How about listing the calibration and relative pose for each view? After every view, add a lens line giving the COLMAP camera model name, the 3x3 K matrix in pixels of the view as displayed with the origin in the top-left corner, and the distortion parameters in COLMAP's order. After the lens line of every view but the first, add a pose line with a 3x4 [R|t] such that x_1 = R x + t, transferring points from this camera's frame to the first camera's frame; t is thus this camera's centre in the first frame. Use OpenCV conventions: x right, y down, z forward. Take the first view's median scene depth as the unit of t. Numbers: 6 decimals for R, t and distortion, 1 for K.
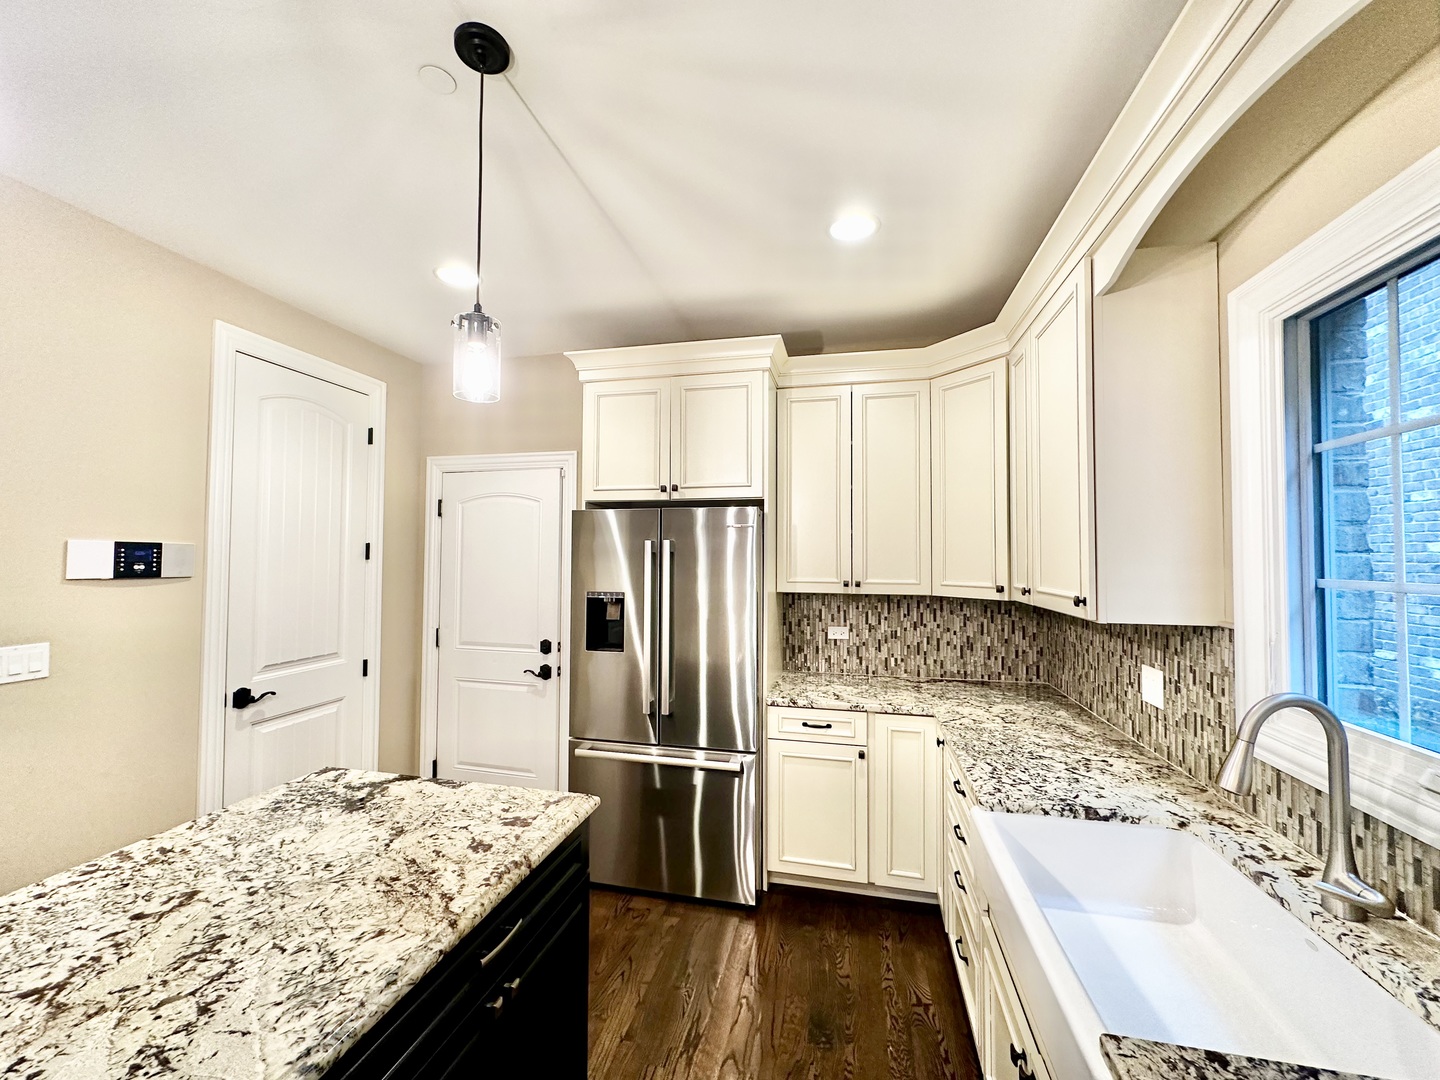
lens RADIAL K [[573.7, 0, 720.0], [0, 573.7, 540.0], [0, 0, 1]] dist [-0.002508, 0.000251]
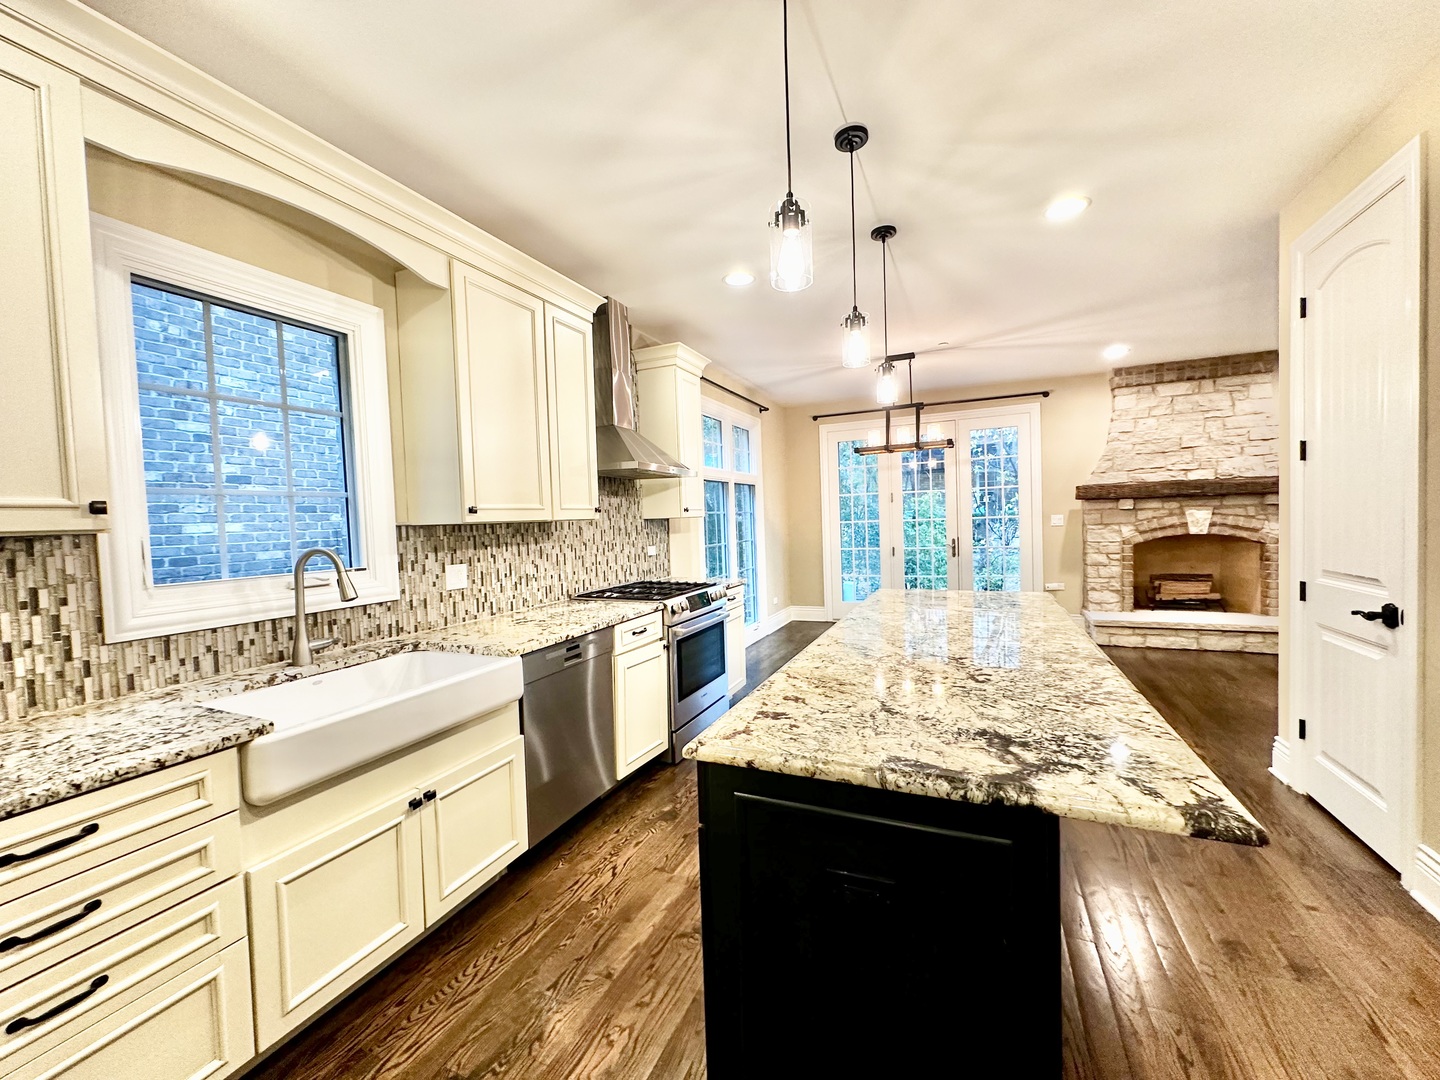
lens RADIAL K [[573.7, 0, 720.0], [0, 573.7, 540.0], [0, 0, 1]] dist [-0.002508, 0.000251]
pose [[-0.980847, 0.020437, 0.193703, -0.368291], [0.022912, 0.999682, 0.010543, 0.157327], [-0.193426, 0.014779, -0.981004, 1.555825]]
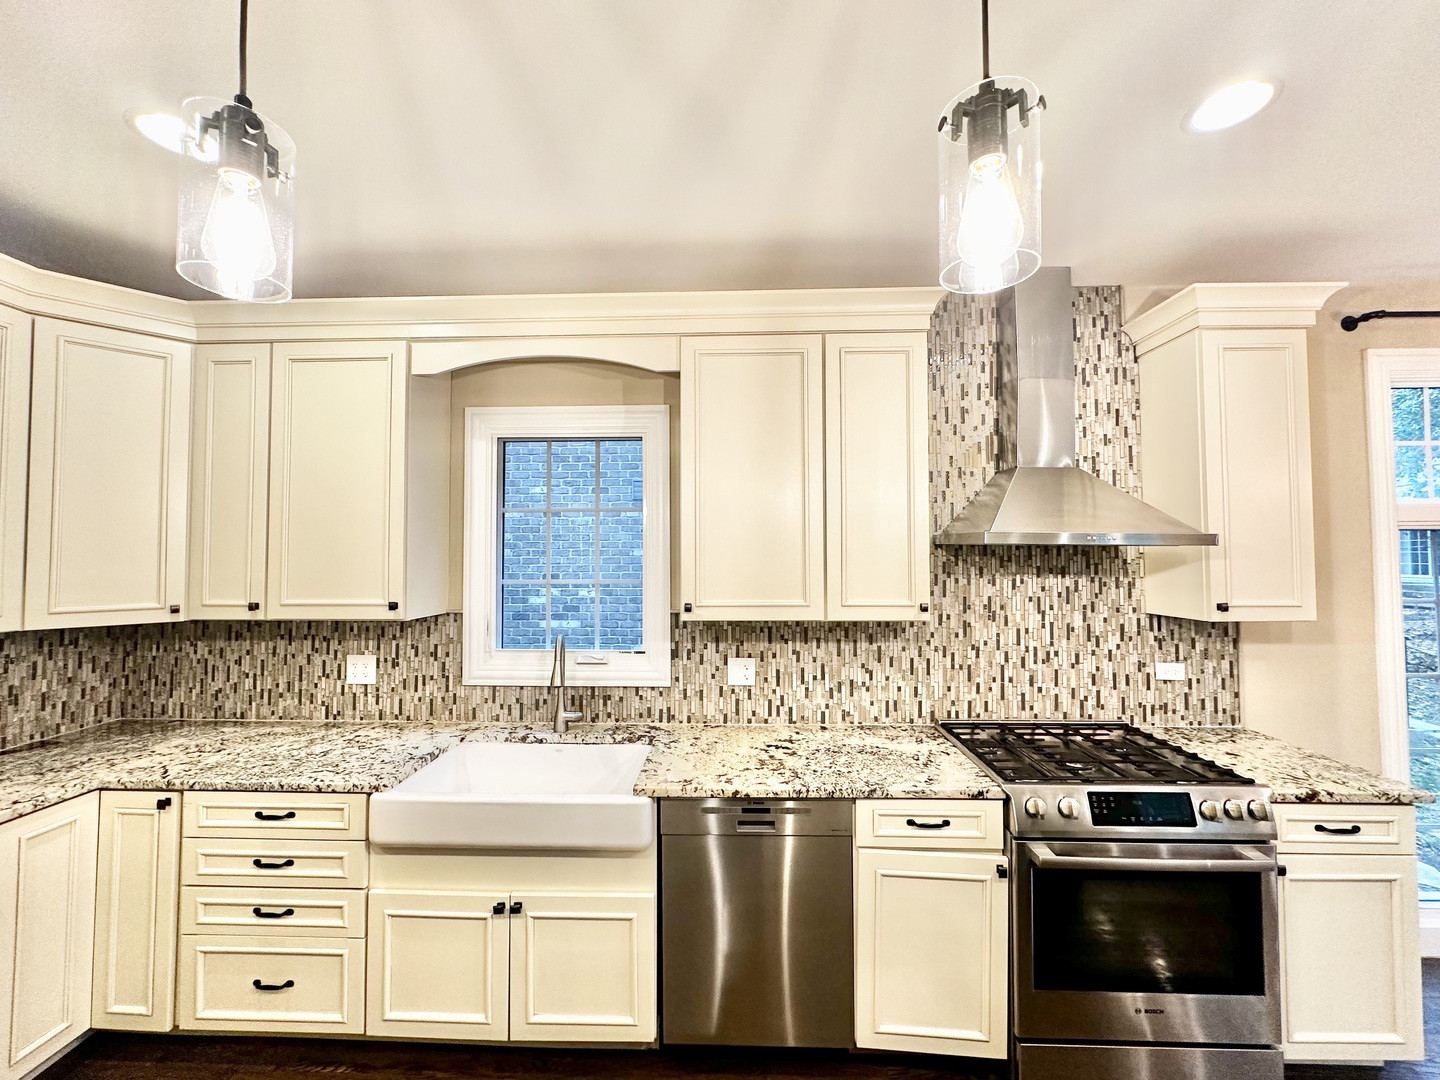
lens RADIAL K [[573.7, 0, 720.0], [0, 573.7, 540.0], [0, 0, 1]] dist [-0.002508, 0.000251]
pose [[-0.191373, 0.024642, 0.981208, -0.735324], [-0.026257, 0.999198, -0.030215, -0.018900], [-0.981166, -0.031546, -0.190573, 0.513769]]
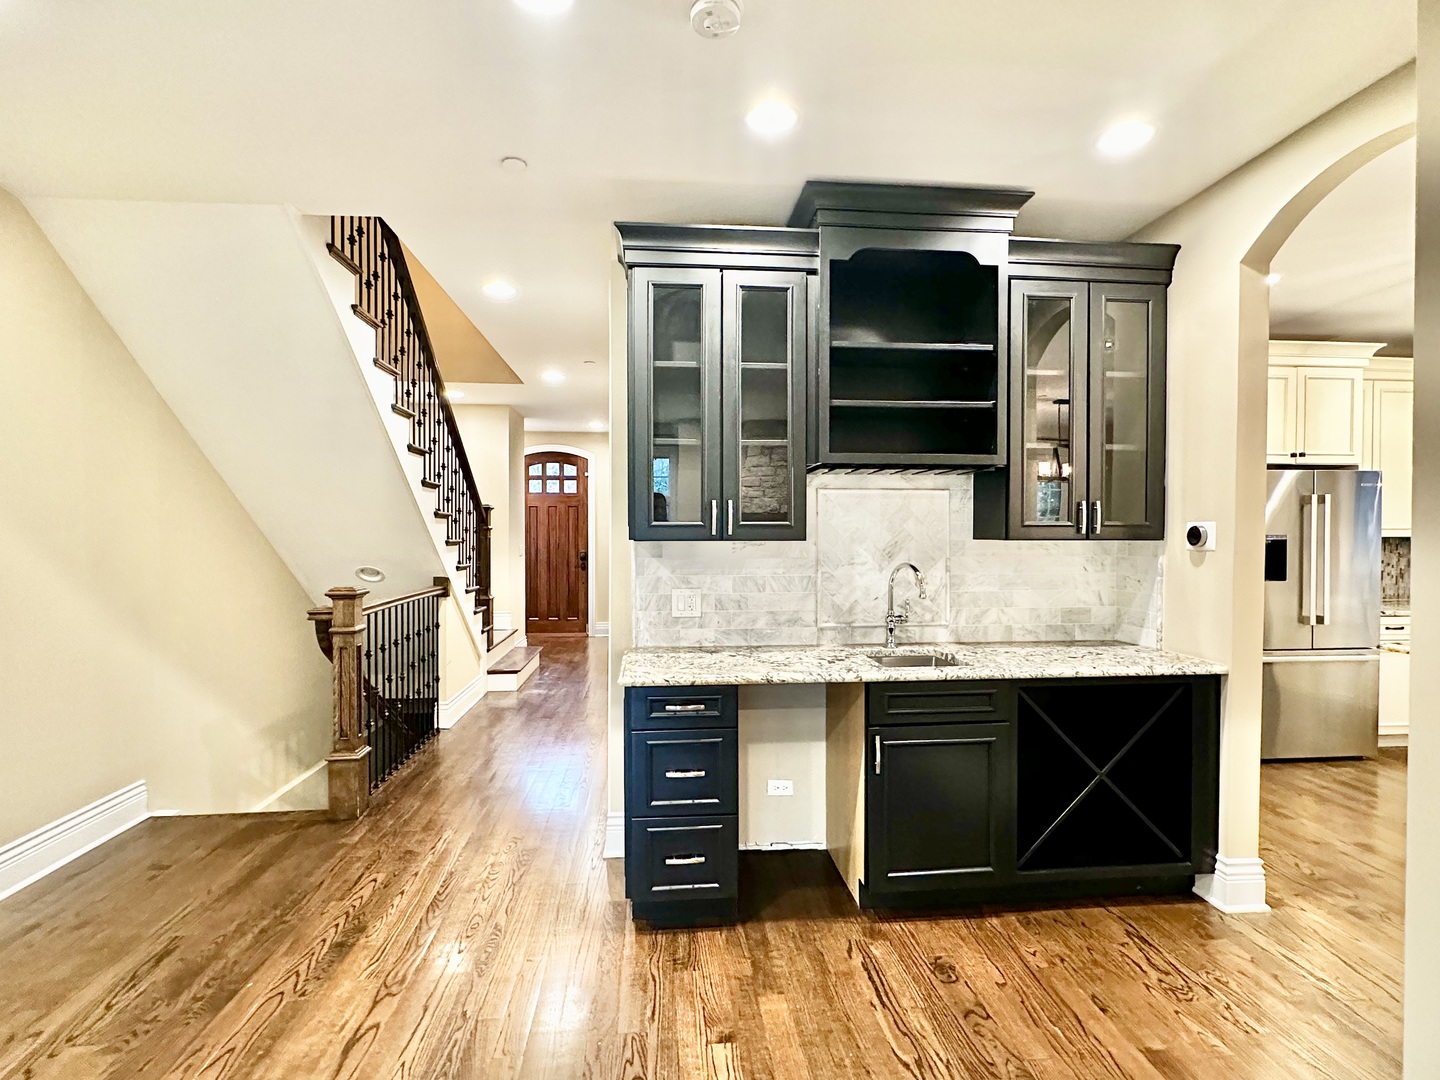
lens RADIAL K [[709.0, 0, 720.0], [0, 709.0, 540.0], [0, 0, 1]] dist [-0.001208, -0.001280]
pose [[0.950402, -0.007362, 0.310937, -2.897094], [-0.006273, 0.999063, 0.042830, 0.065748], [-0.310961, -0.042656, 0.949465, -0.178547]]
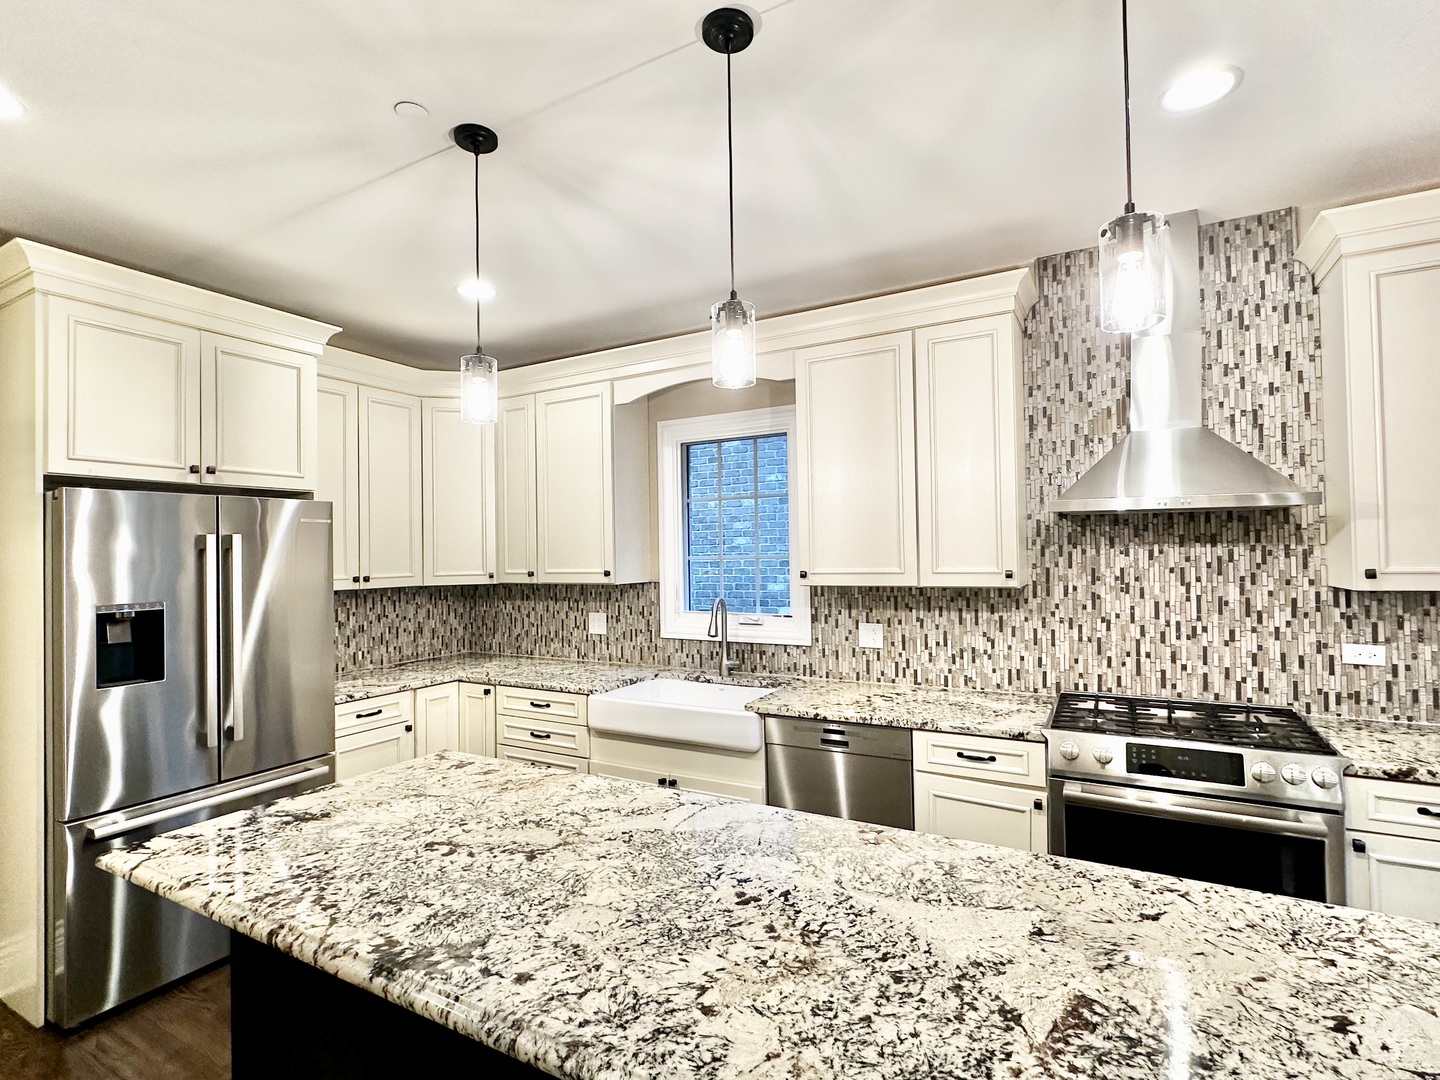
lens RADIAL K [[709.0, 0, 720.0], [0, 709.0, 540.0], [0, 0, 1]] dist [-0.001208, -0.001280]
pose [[0.284271, 0.008283, 0.958708, -1.330155], [-0.008927, 0.999942, -0.005993, 0.012979], [-0.958702, -0.006855, 0.284329, 0.036692]]
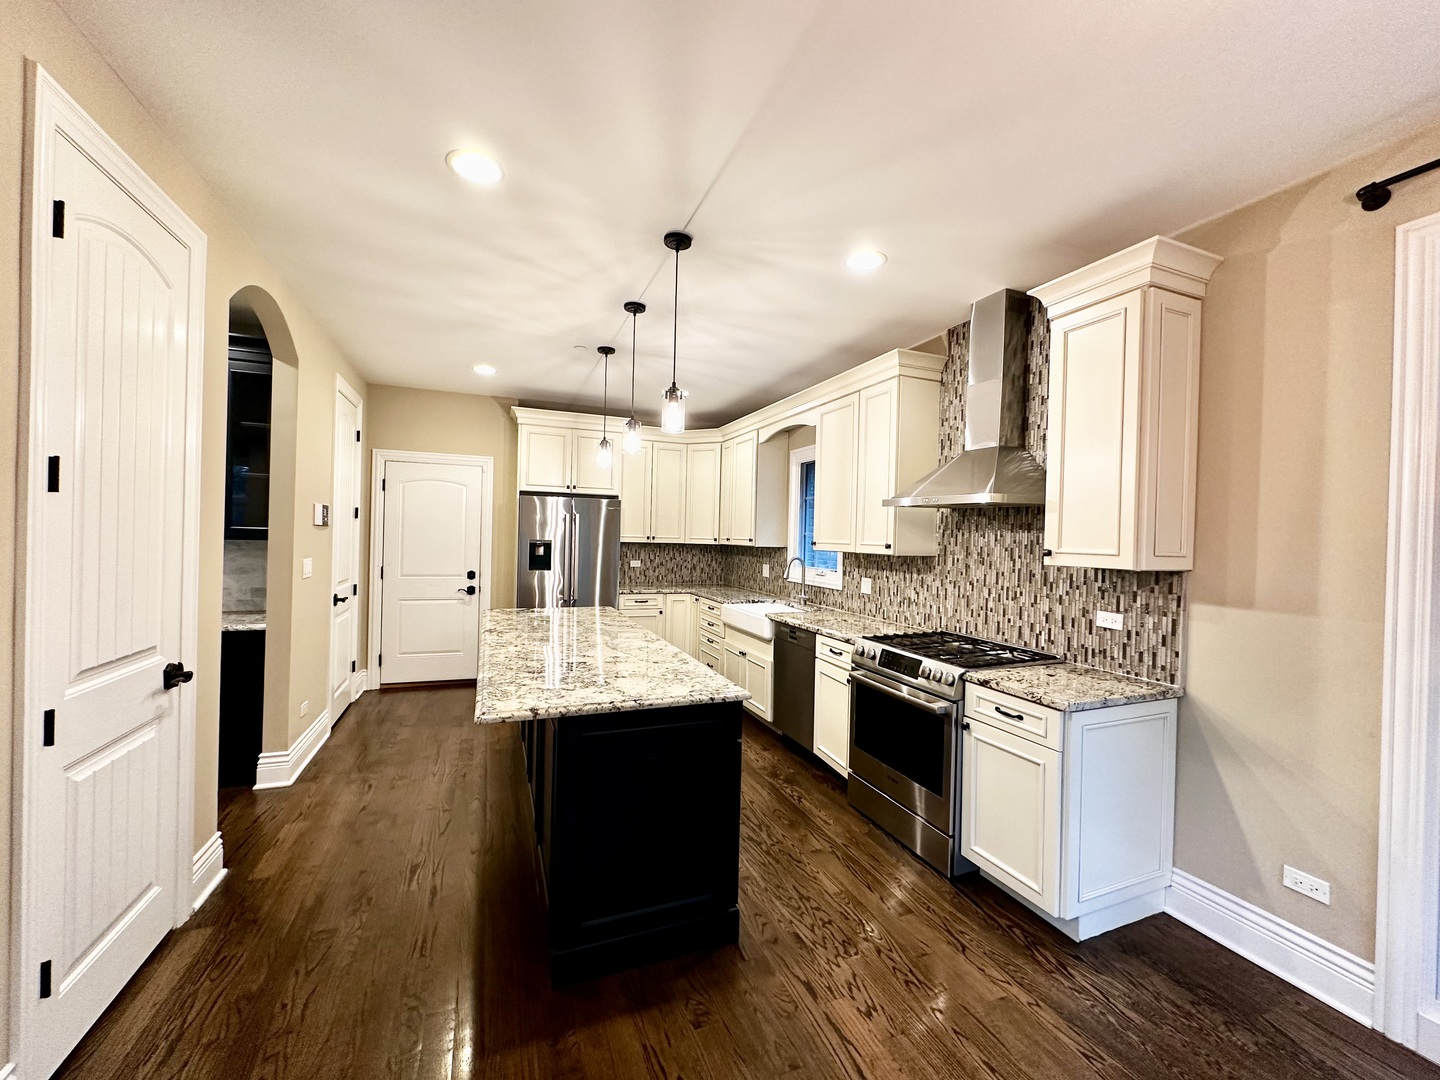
lens RADIAL K [[573.7, 0, 720.0], [0, 573.7, 540.0], [0, 0, 1]] dist [-0.002508, 0.000251]
pose [[0.820562, 0.011657, 0.571439, -1.249753], [-0.037858, 0.998705, 0.033990, 0.006396], [-0.570303, -0.049525, 0.819940, -1.417061]]
